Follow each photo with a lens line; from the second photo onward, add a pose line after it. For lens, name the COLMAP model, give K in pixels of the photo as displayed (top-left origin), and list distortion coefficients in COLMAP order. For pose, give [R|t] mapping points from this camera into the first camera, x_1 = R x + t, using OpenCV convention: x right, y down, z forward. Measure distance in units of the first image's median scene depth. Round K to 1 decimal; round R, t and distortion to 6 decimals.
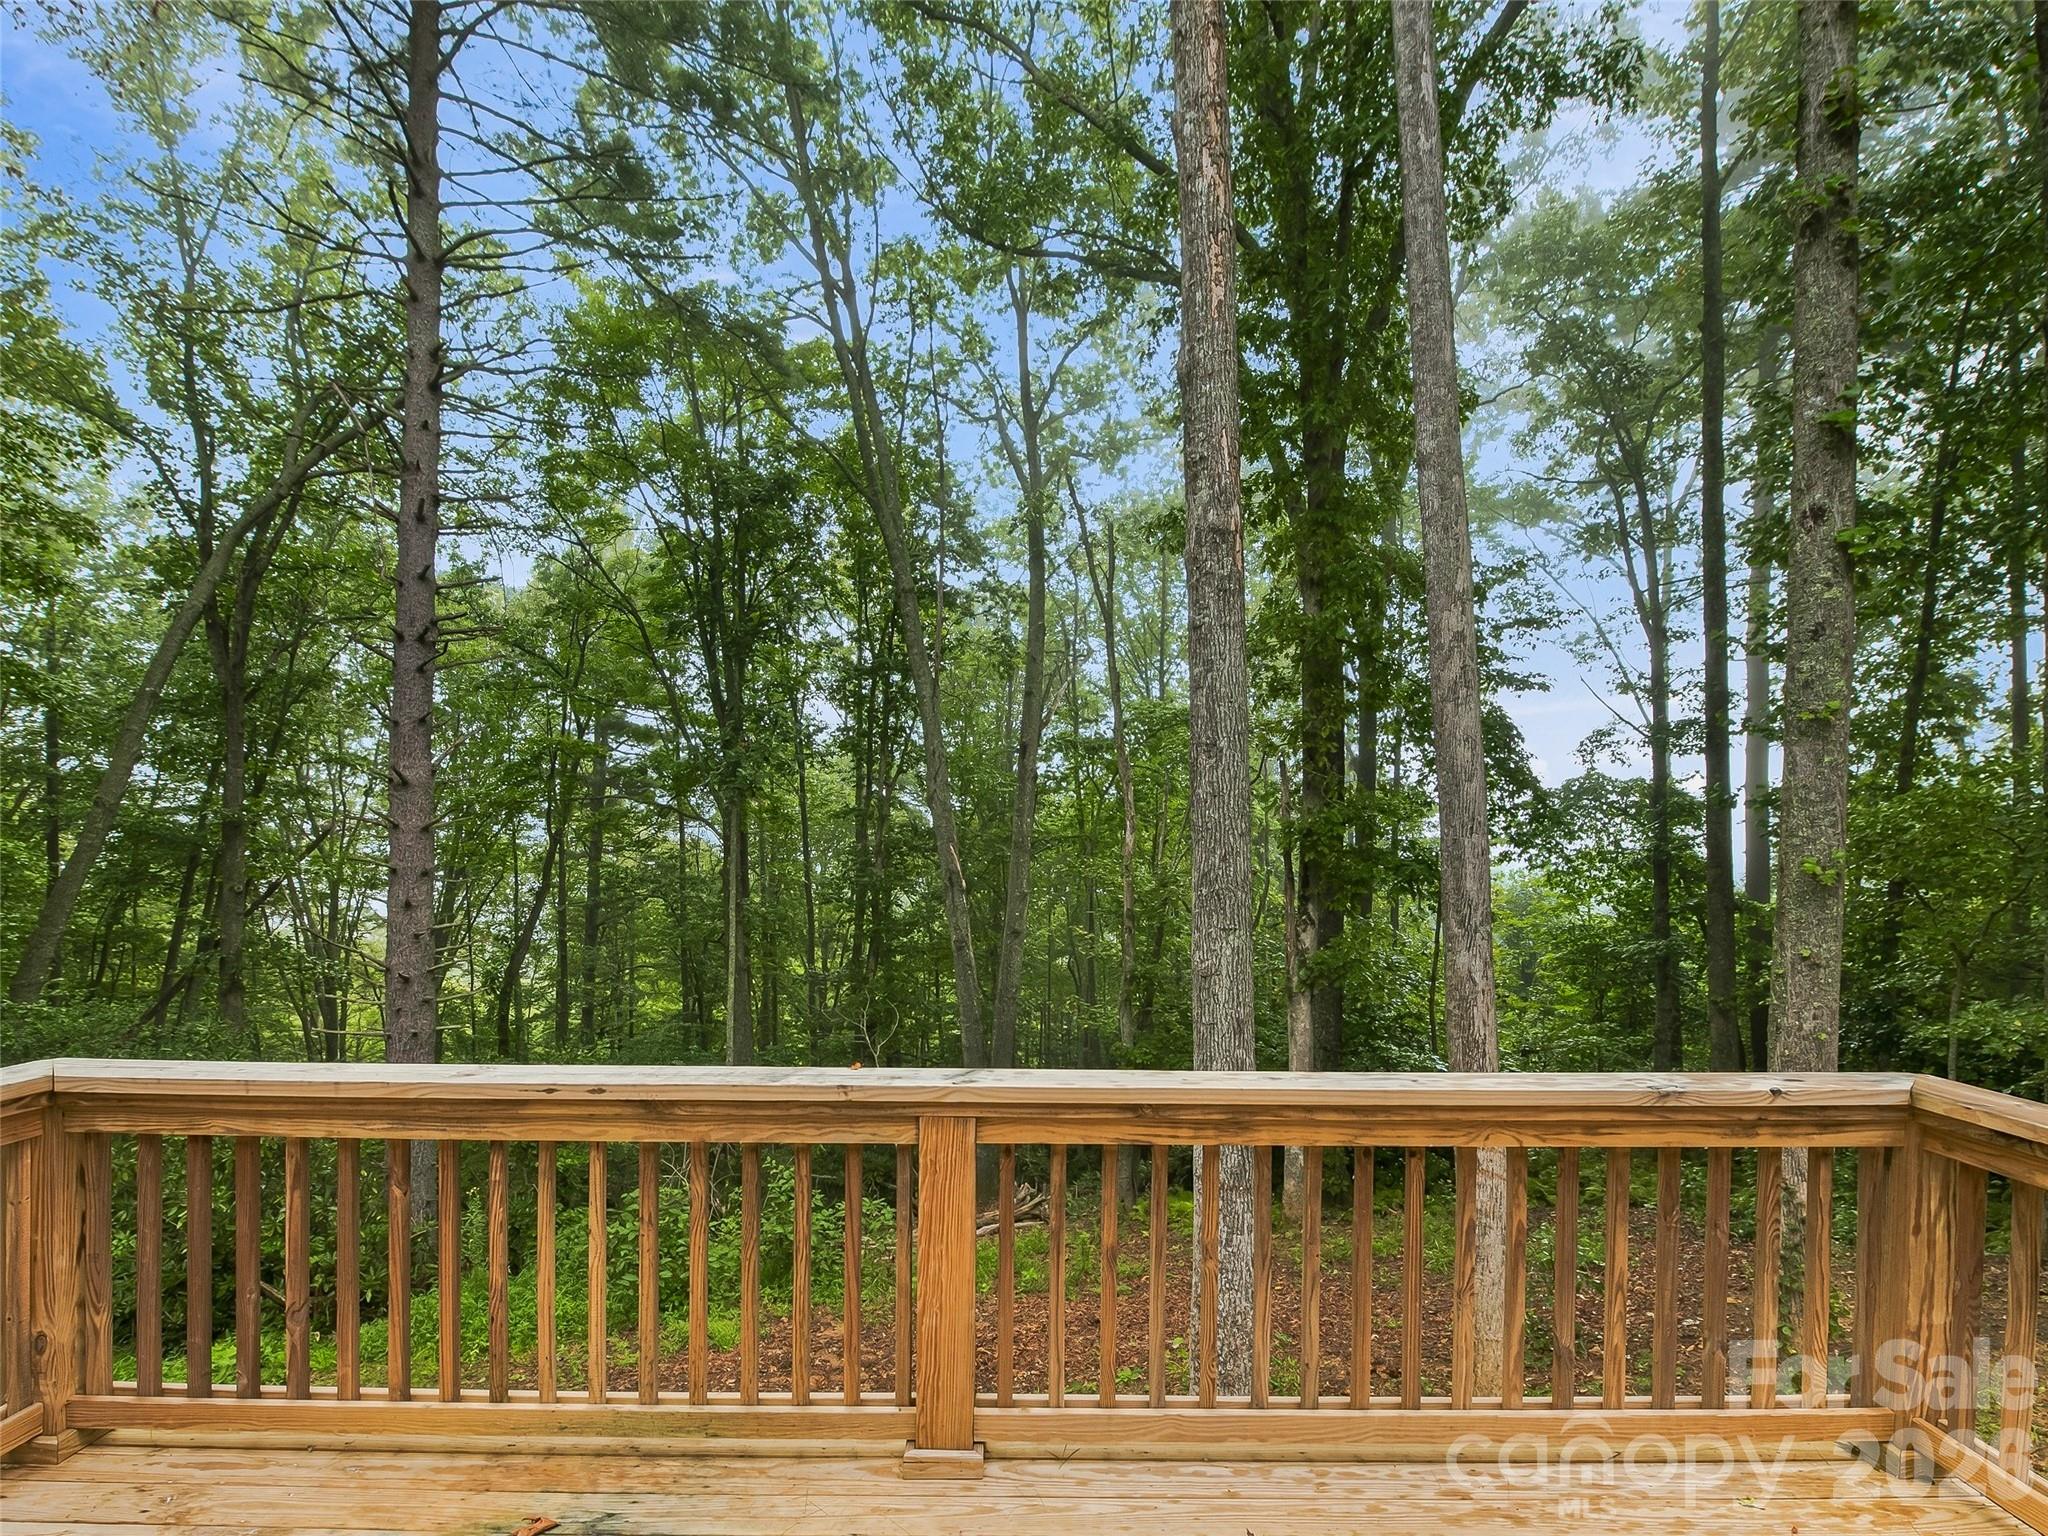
lens RADIAL K [[1003.6, 0, 1023.8], [0, 1003.6, 847.9], [0, 0, 1]] dist [0.001385, 0.000418]
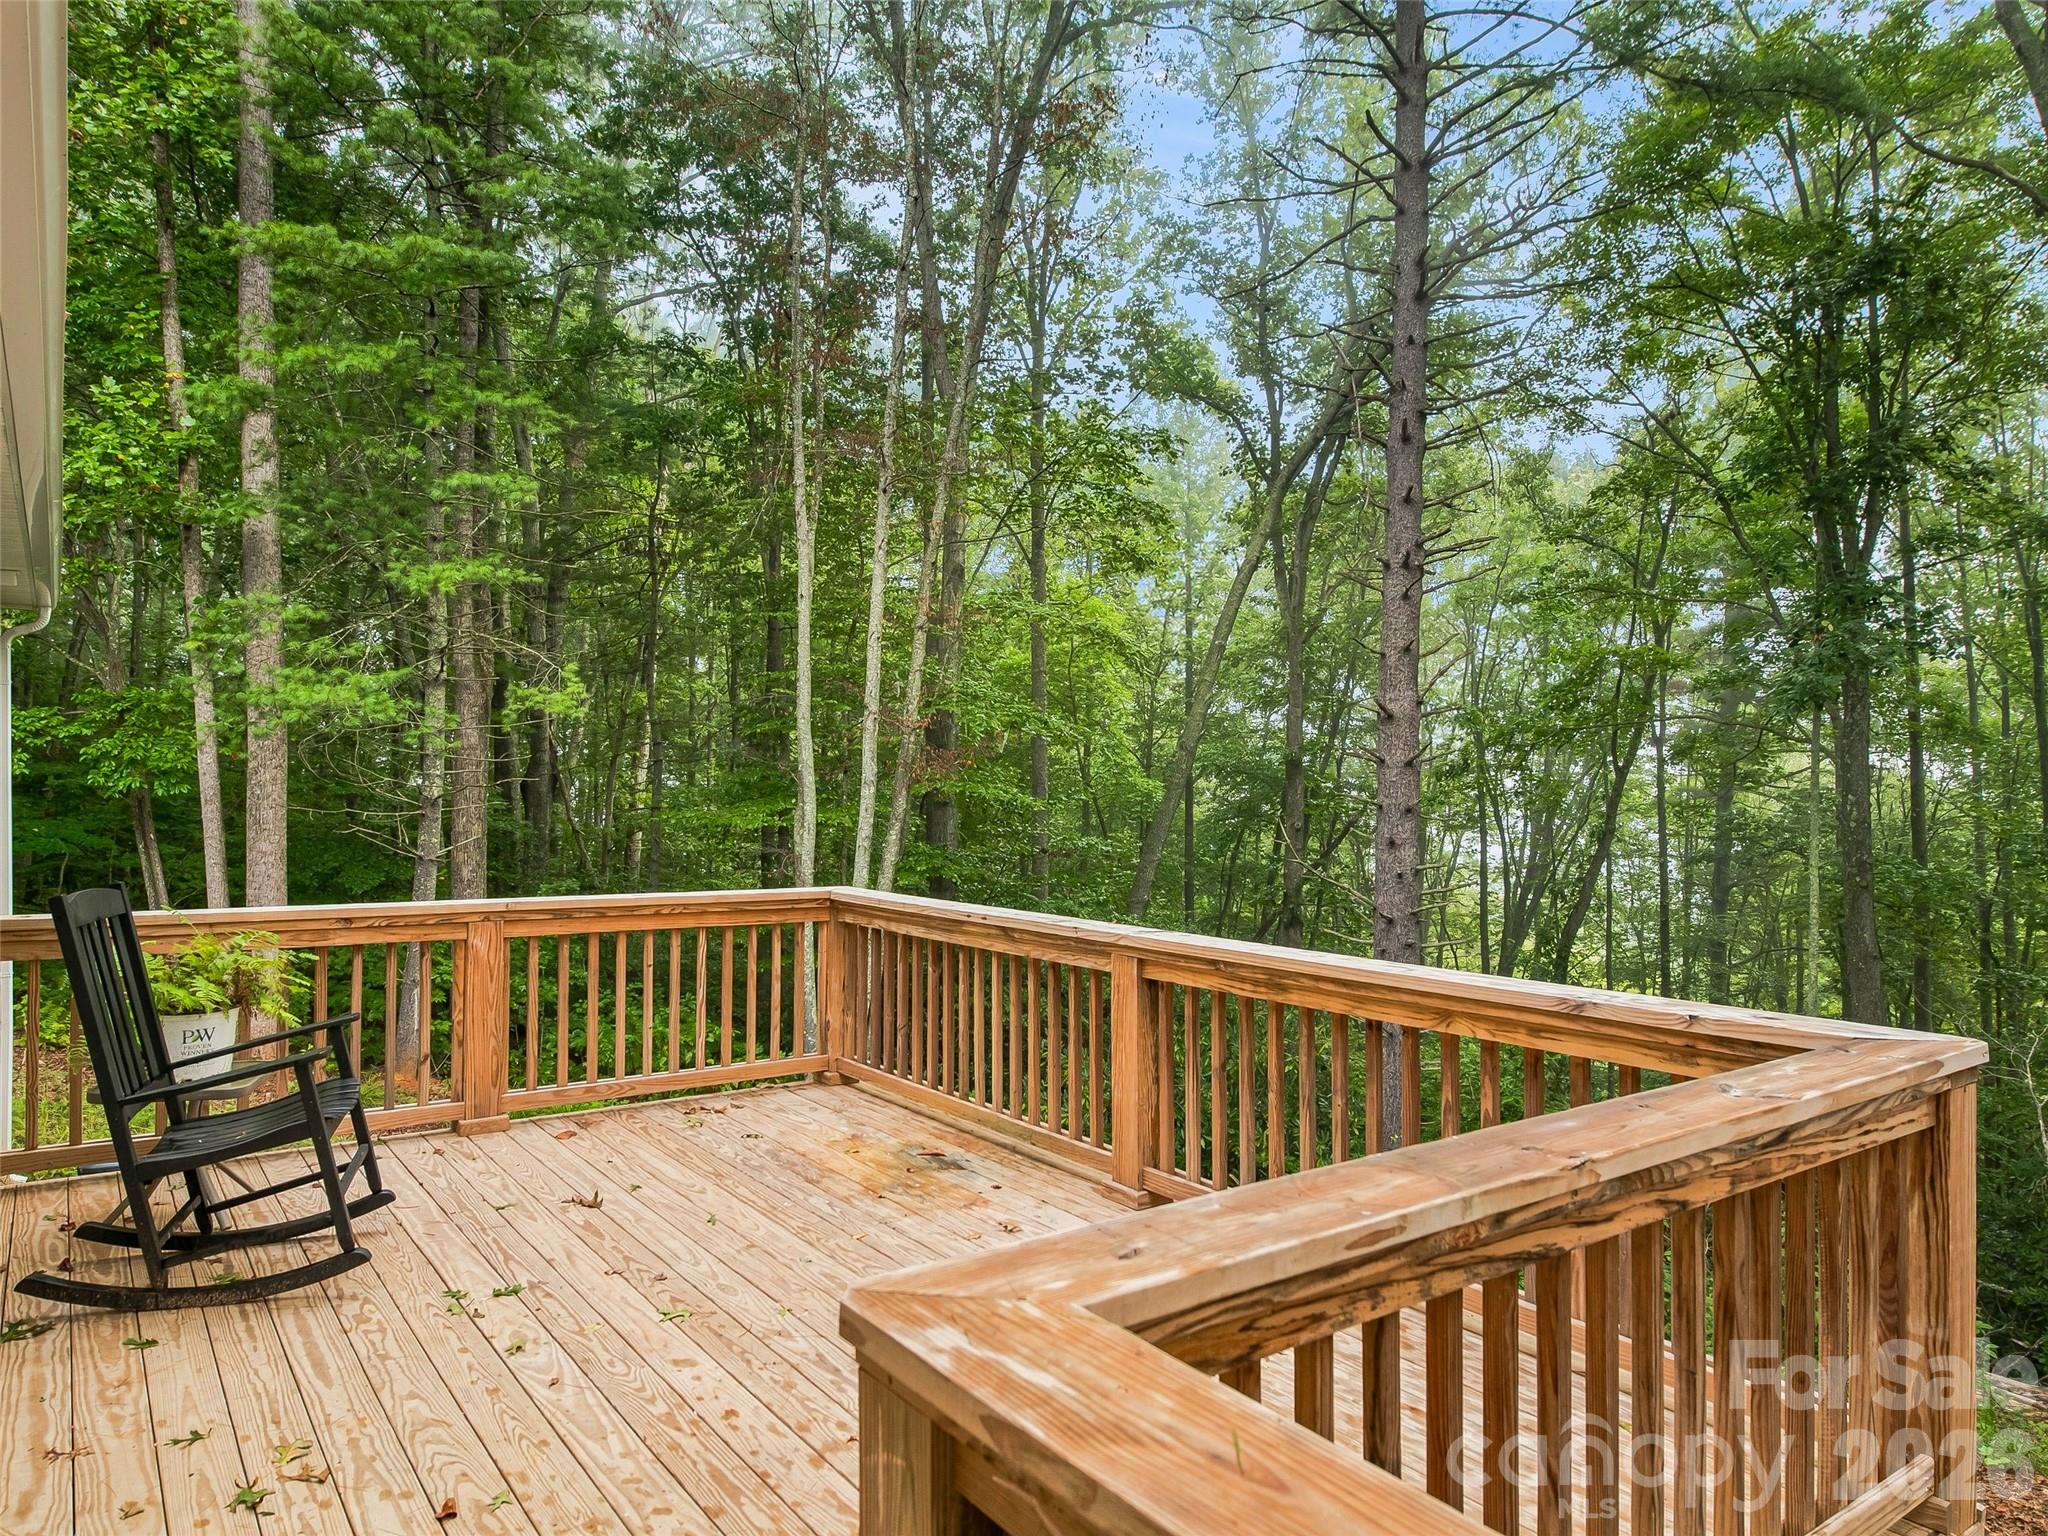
lens RADIAL K [[1321.2, 0, 1024.0], [0, 1321.2, 768.0], [0, 0, 1]] dist [-0.001771, 0.000550]
pose [[0.591769, -0.016095, -0.805947, 0.137986], [0.004501, 0.999851, -0.016663, 0.003084], [0.806095, 0.006233, 0.591754, -0.023805]]
